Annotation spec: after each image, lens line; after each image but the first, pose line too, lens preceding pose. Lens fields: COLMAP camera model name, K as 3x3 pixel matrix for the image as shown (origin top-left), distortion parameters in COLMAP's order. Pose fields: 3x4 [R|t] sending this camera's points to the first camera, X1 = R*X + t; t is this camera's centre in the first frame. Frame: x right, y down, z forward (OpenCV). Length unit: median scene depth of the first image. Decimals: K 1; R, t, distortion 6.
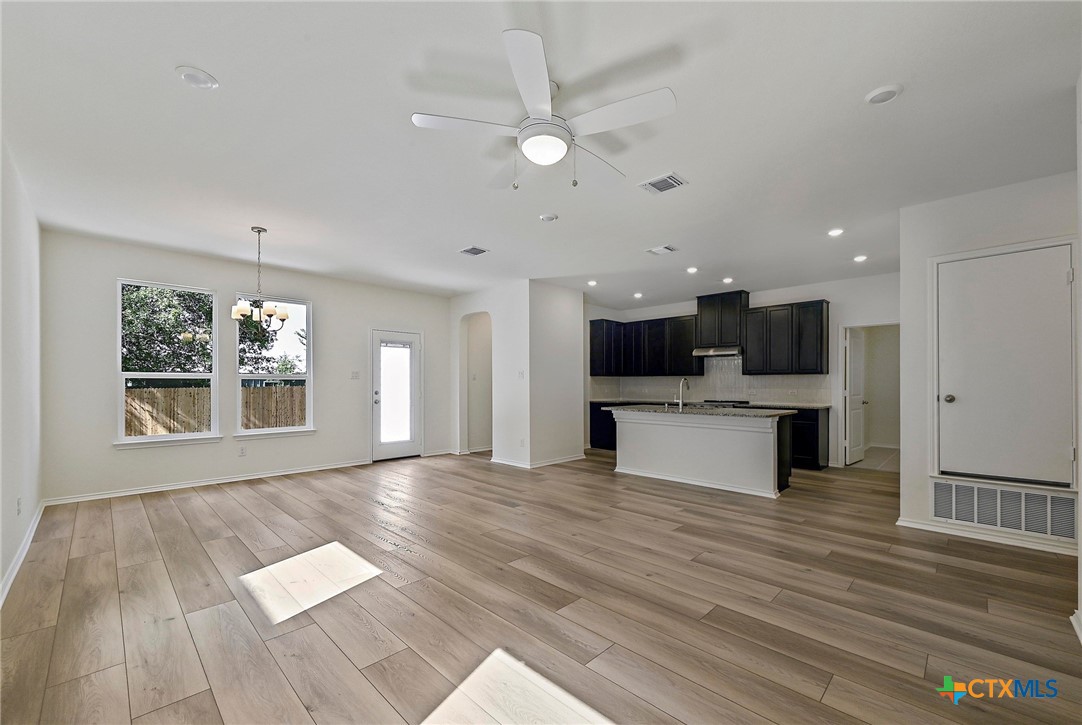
lens RADIAL K [[431.7, 0, 539.6], [0, 431.7, 382.9], [0, 0, 1]] dist [-0.001869, -0.000209]
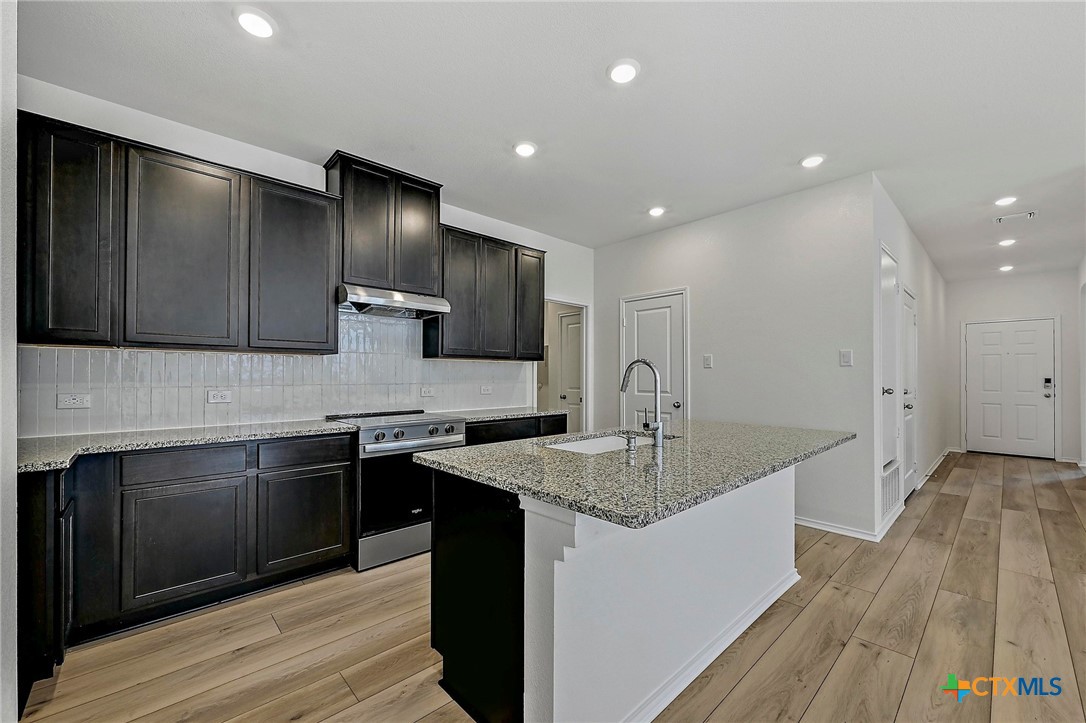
lens RADIAL K [[439.5, 0, 545.3], [0, 439.5, 365.6], [0, 0, 1]] dist [-0.000401, -0.000046]
pose [[0.028762, 0.027253, 0.999215, -0.026157], [-0.000194, 0.999628, -0.027259, 0.005021], [-0.999586, 0.000590, 0.028757, 0.906390]]
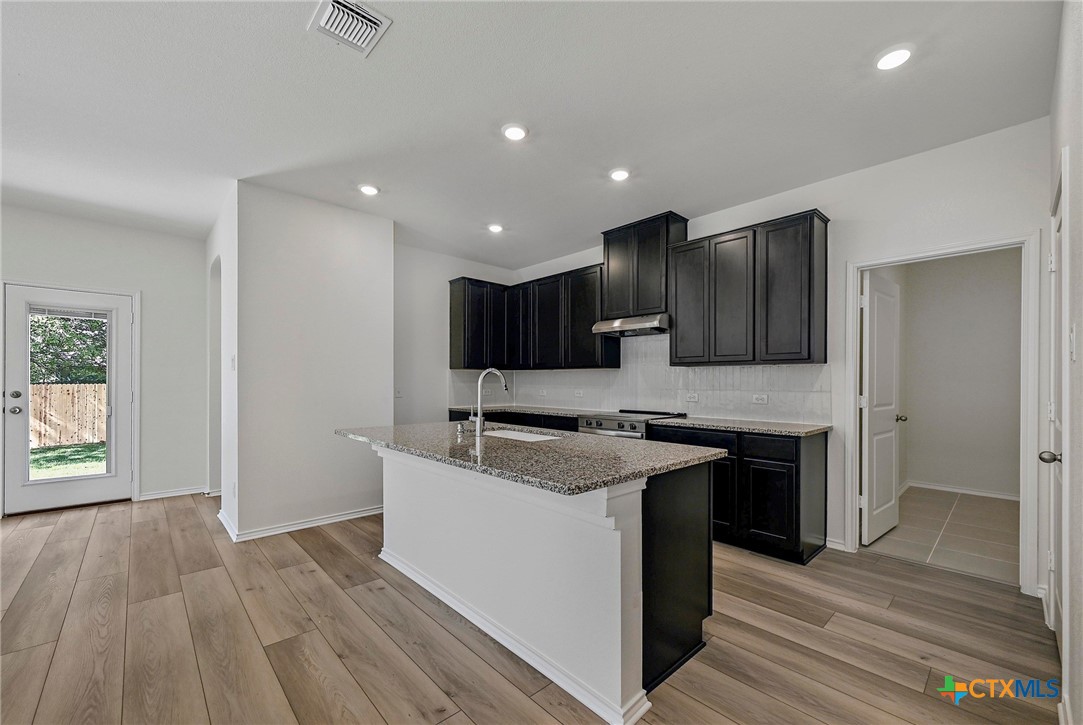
lens RADIAL K [[433.5, 0, 541.1], [0, 433.5, 379.9], [0, 0, 1]] dist [0.000700, 0.000178]
pose [[0.999234, 0.003615, -0.038960, 0.343045], [-0.003675, 0.999992, -0.001473, 0.000894], [0.038954, 0.001615, 0.999240, 0.463296]]
